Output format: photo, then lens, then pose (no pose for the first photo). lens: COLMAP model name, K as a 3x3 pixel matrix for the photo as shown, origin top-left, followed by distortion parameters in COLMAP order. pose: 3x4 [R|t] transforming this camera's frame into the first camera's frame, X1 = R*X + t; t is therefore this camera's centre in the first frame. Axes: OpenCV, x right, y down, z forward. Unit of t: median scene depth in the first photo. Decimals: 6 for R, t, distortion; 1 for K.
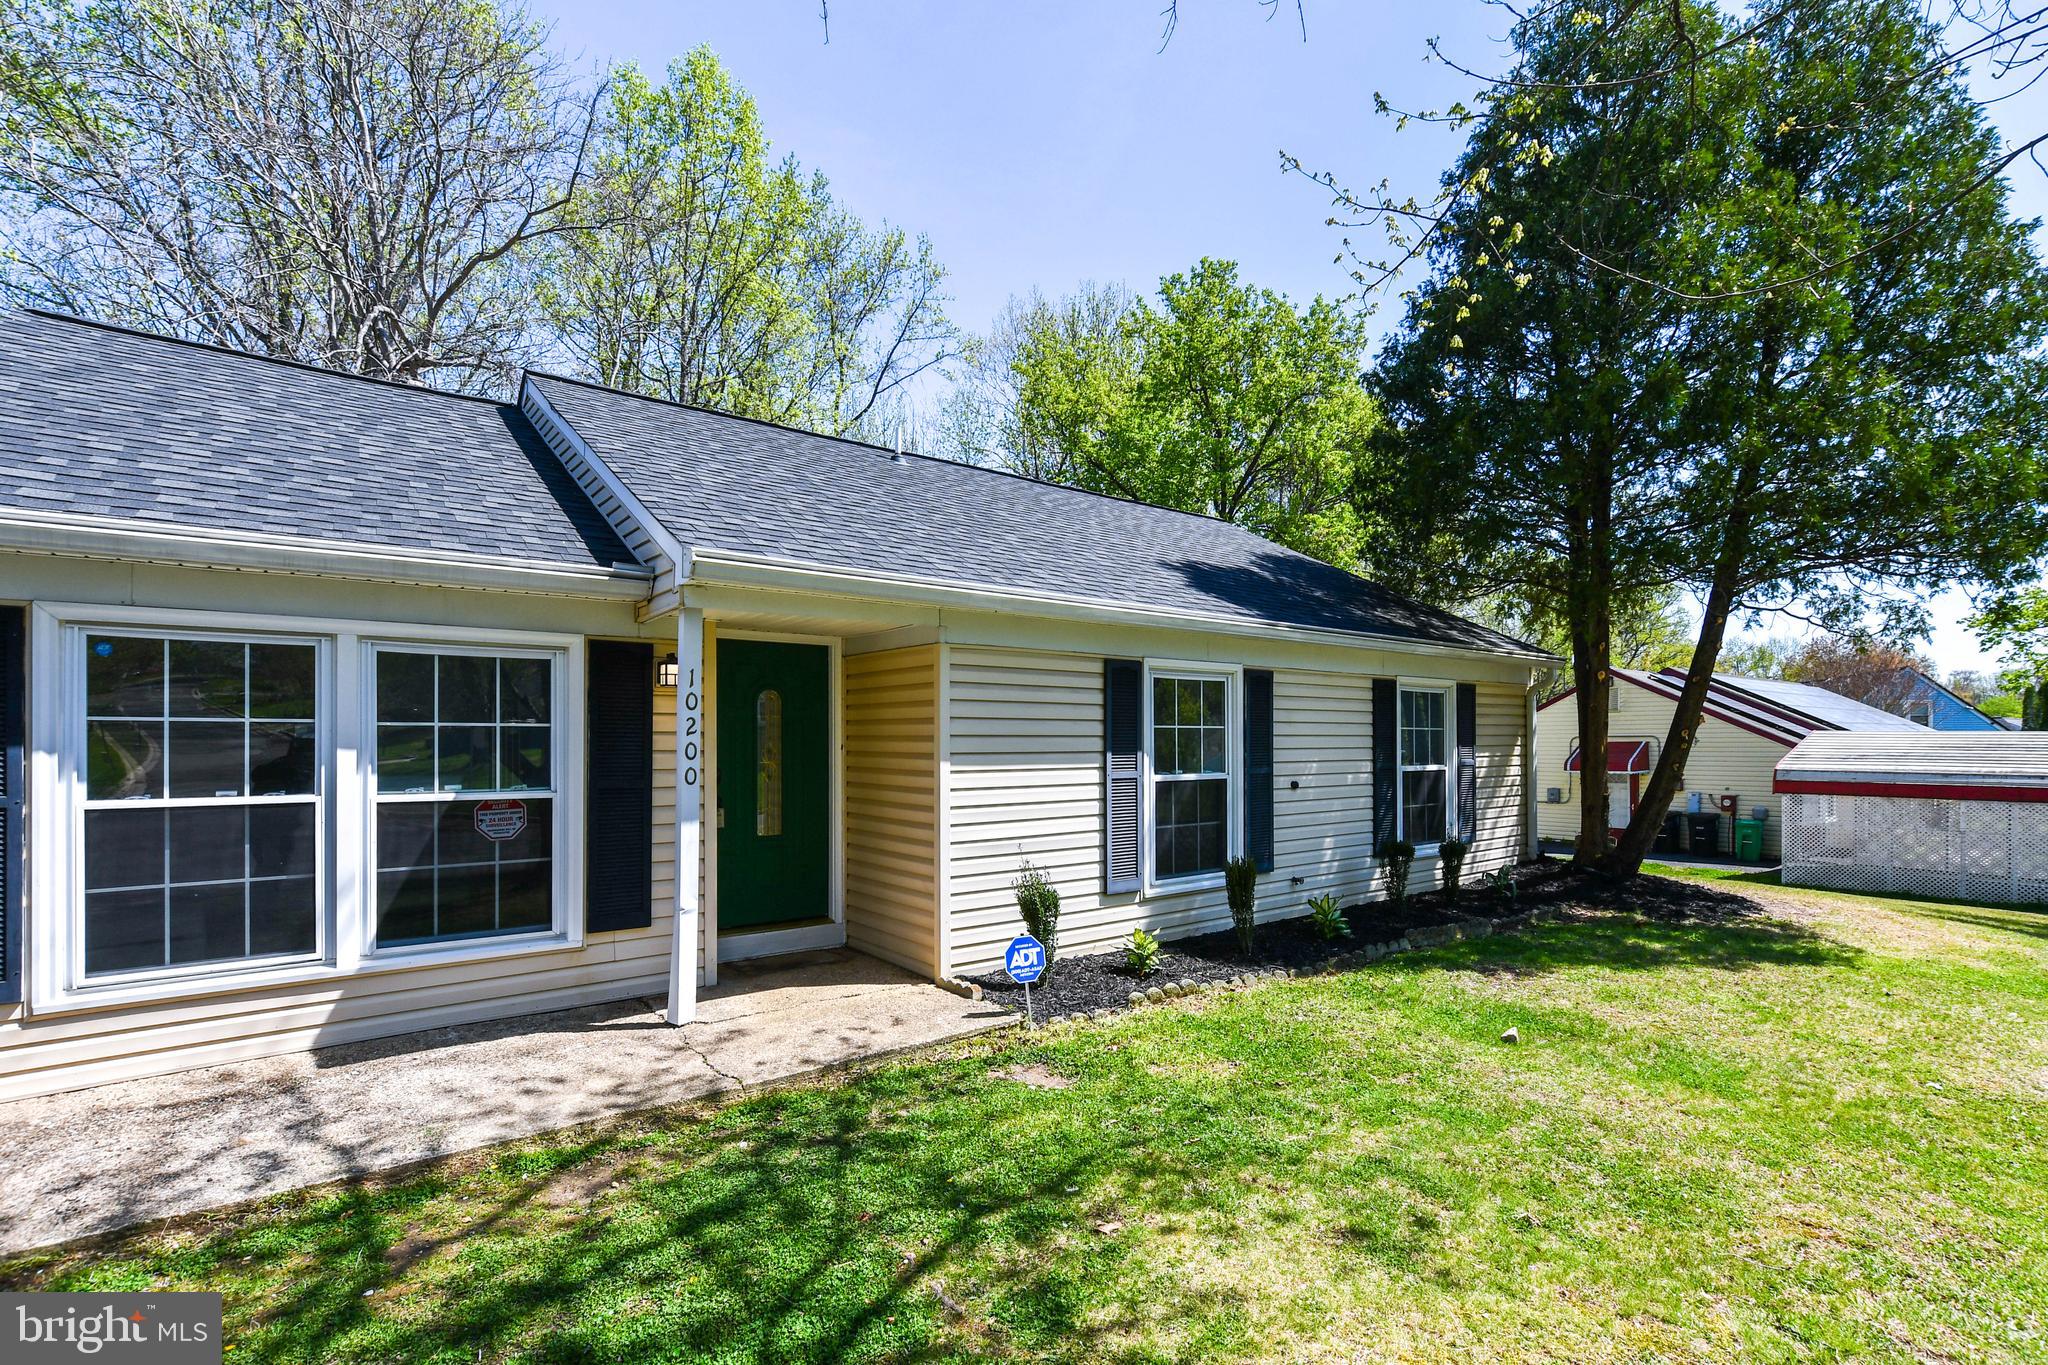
lens RADIAL K [[935.3, 0, 1037.8], [0, 935.3, 734.7], [0, 0, 1]] dist [-0.009388, 0.006034]
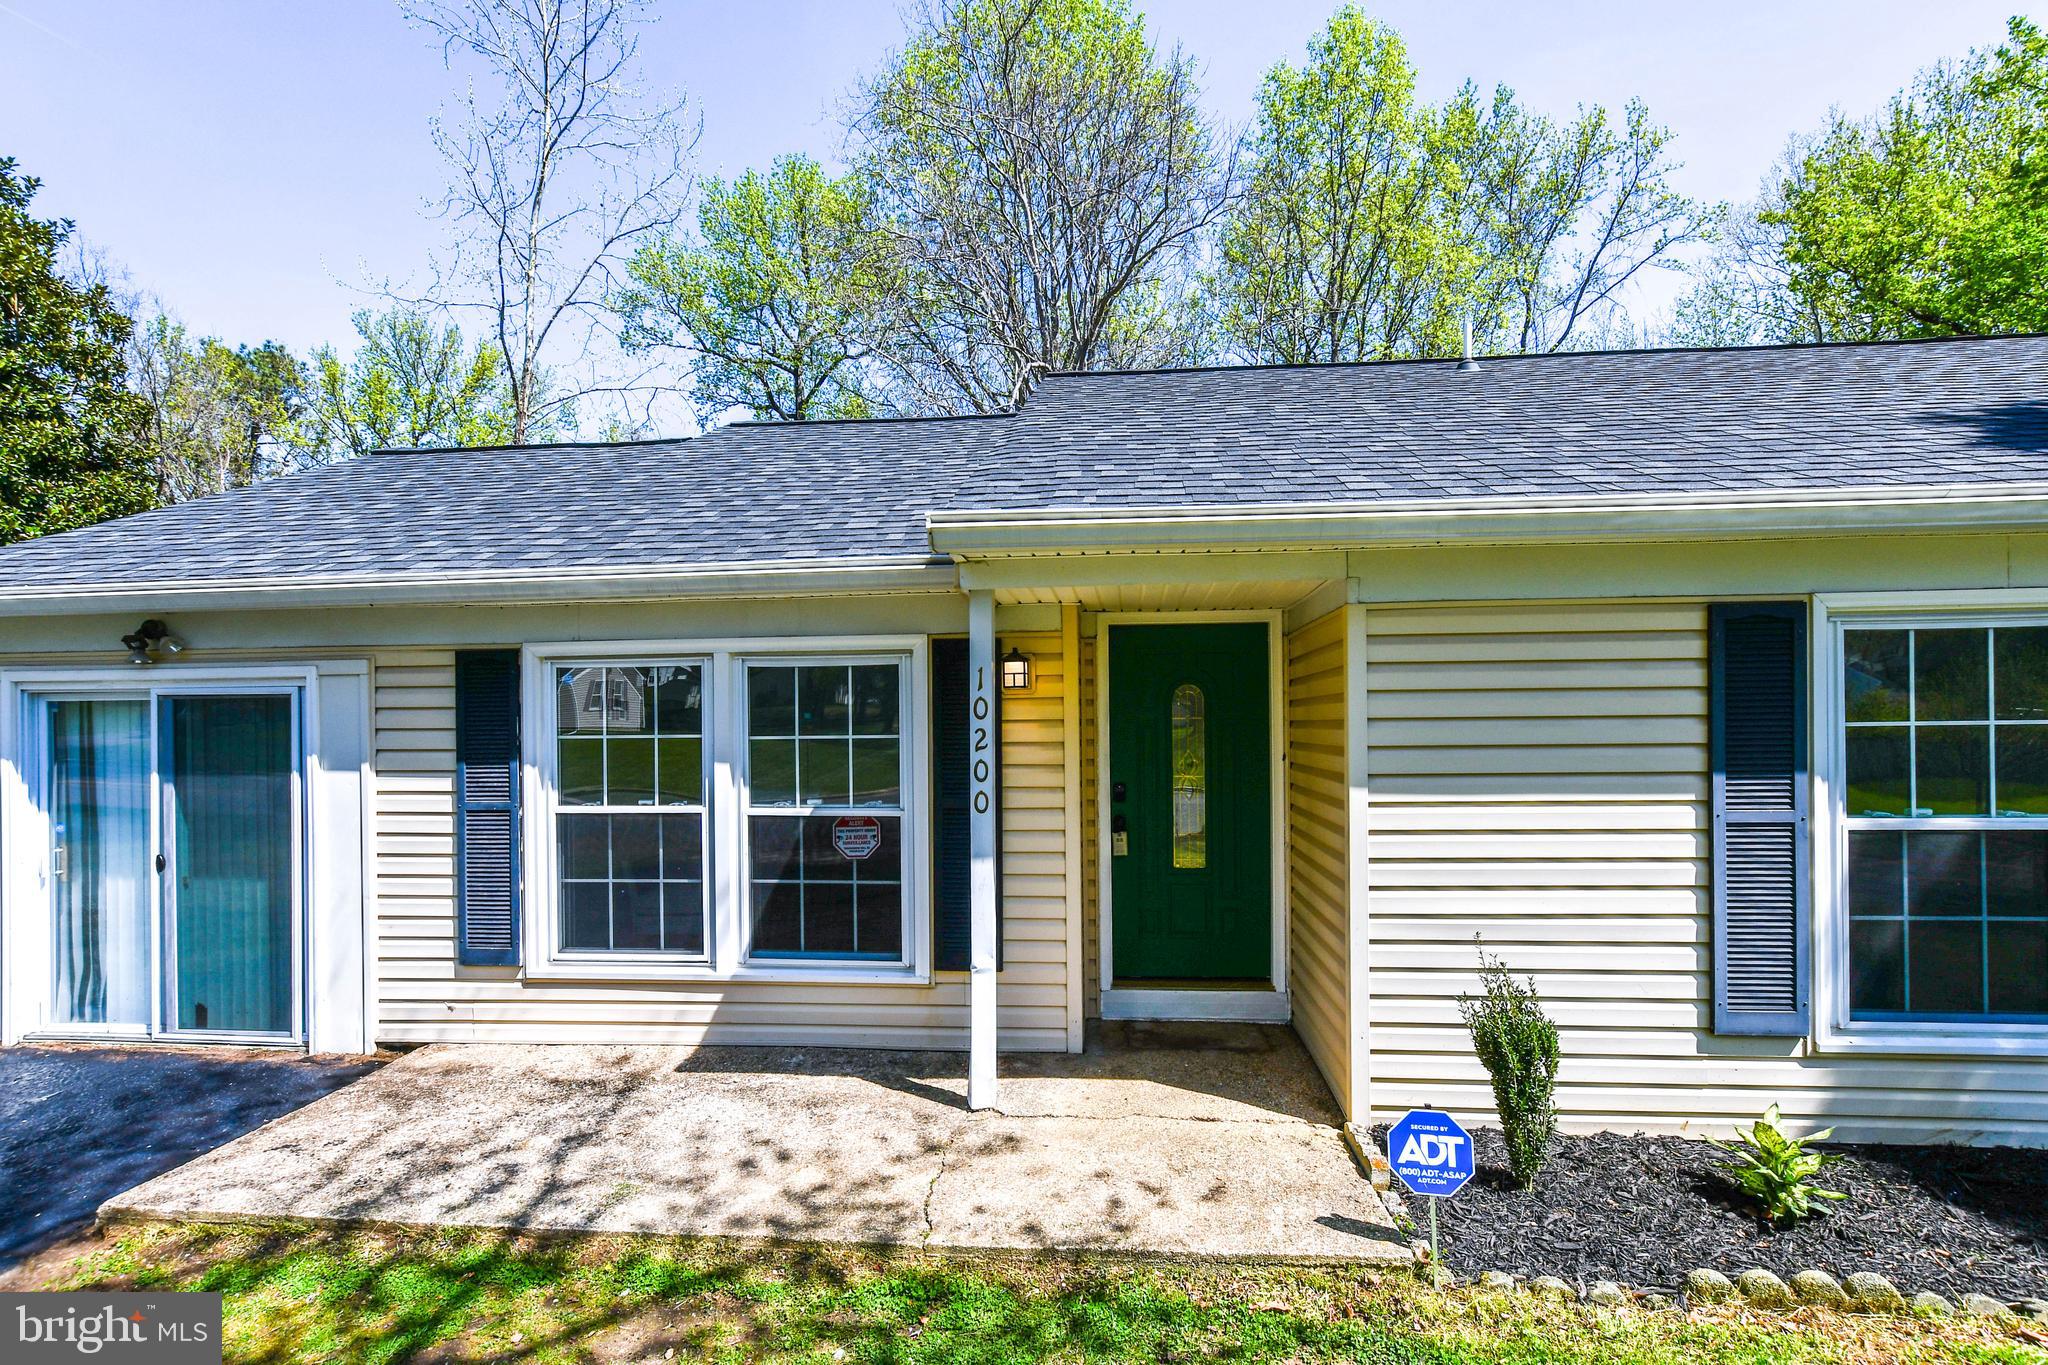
lens RADIAL K [[911.5, 0, 1038.0], [0, 911.5, 727.3], [0, 0, 1]] dist [-0.003959, 0.000153]
pose [[0.734675, -0.007854, -0.678374, 0.162091], [0.013820, 0.999899, 0.003391, -0.017787], [0.678278, -0.011866, 0.734709, 0.384165]]
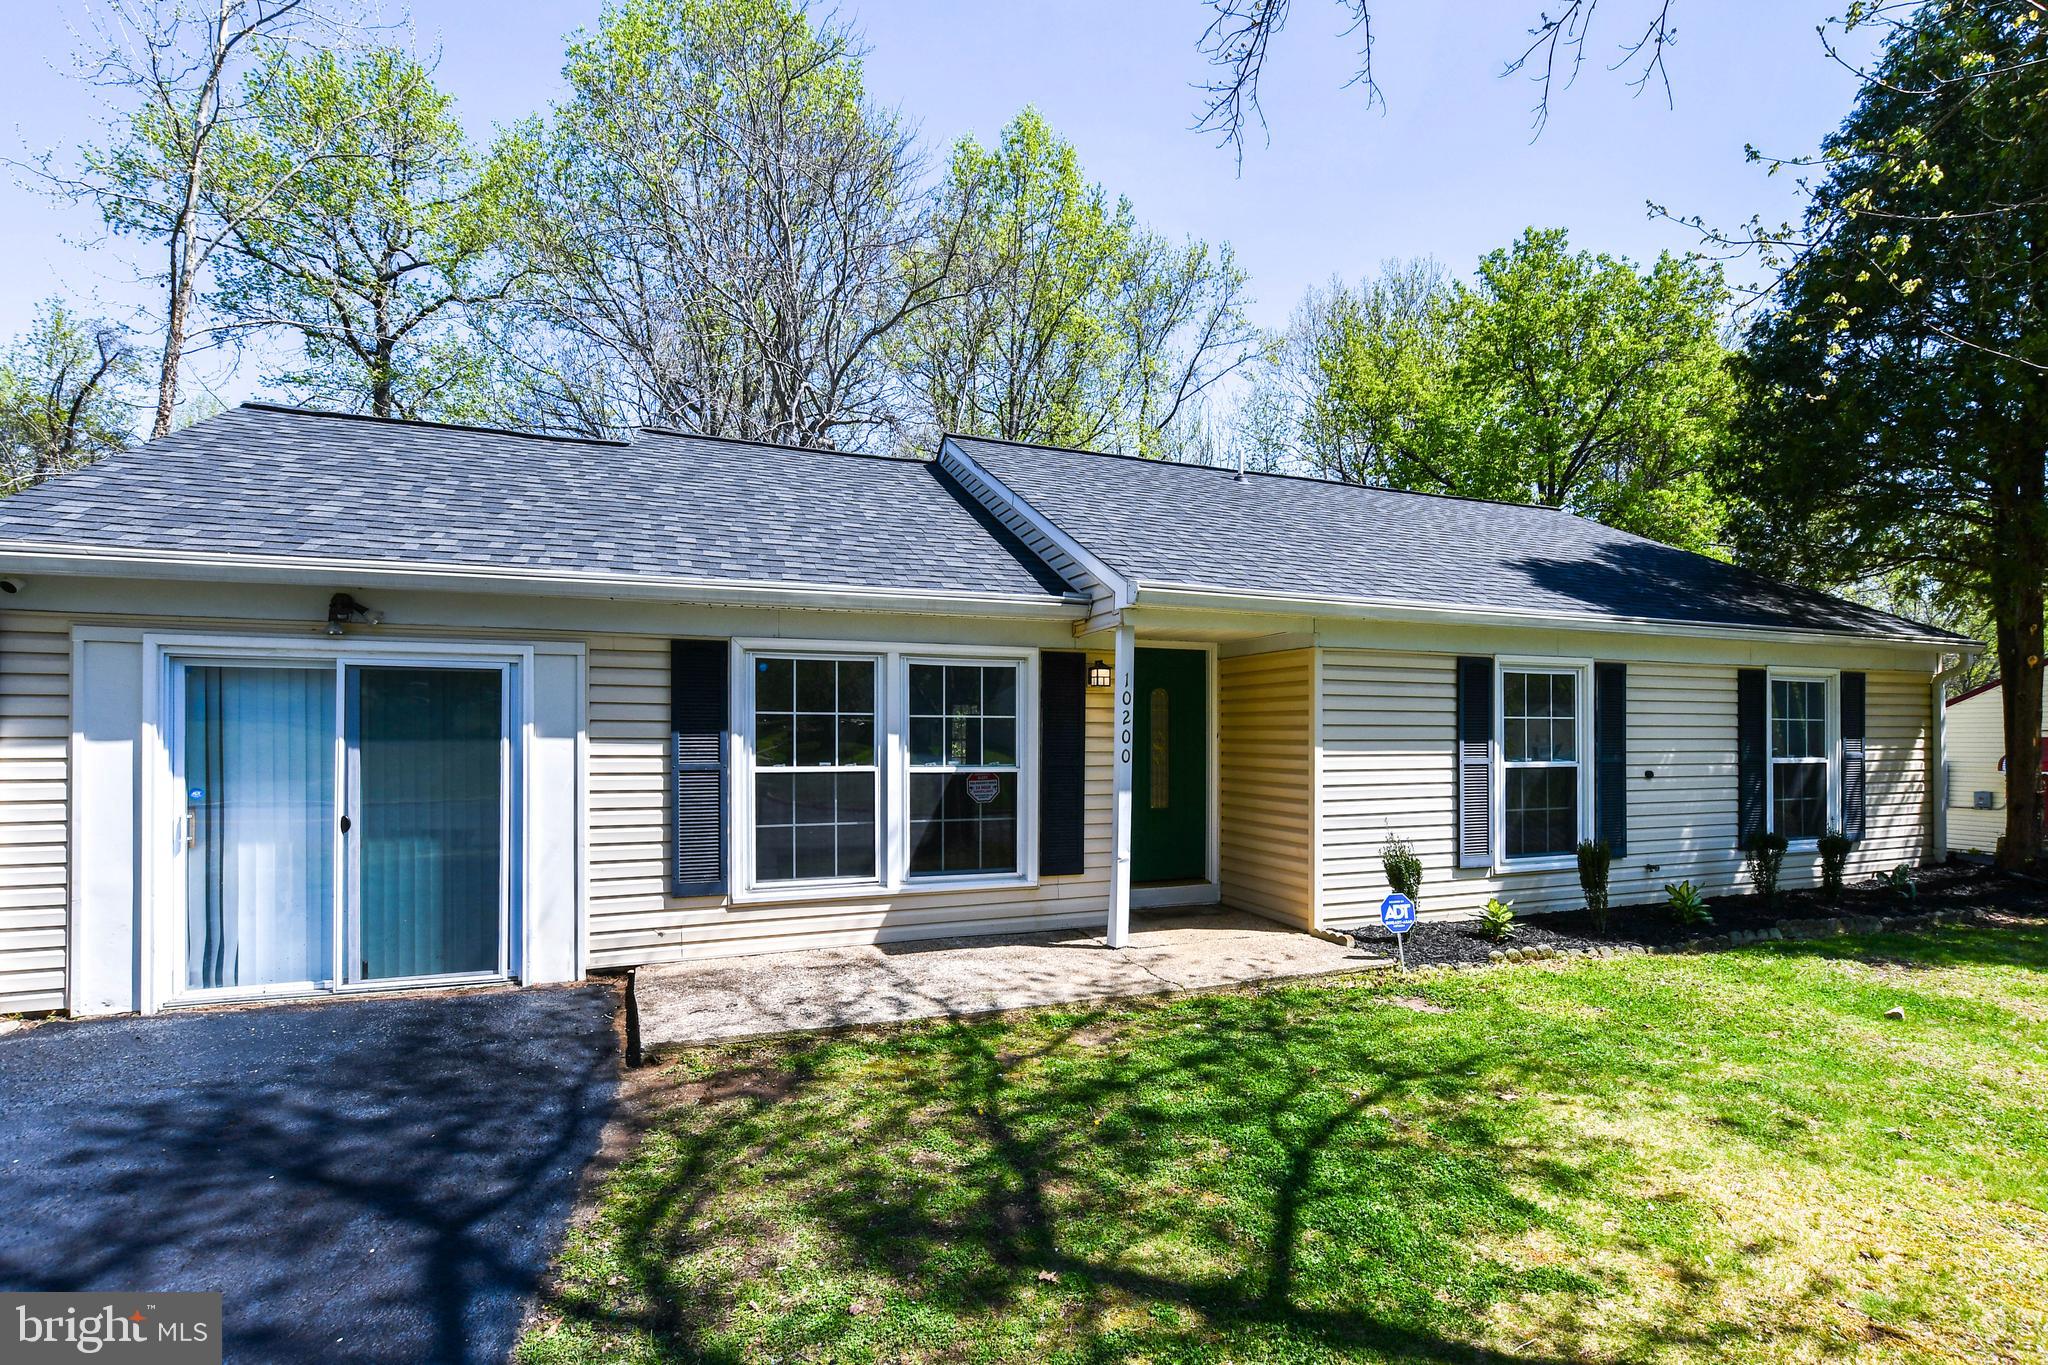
lens RADIAL K [[929.5, 0, 1049.9], [0, 929.5, 732.1], [0, 0, 1]] dist [-0.006074, 0.001418]
pose [[0.958068, 0.001086, -0.286538, -0.085904], [-0.000461, 0.999997, 0.002249, 0.007275], [0.286539, -0.002022, 0.958066, -0.219493]]
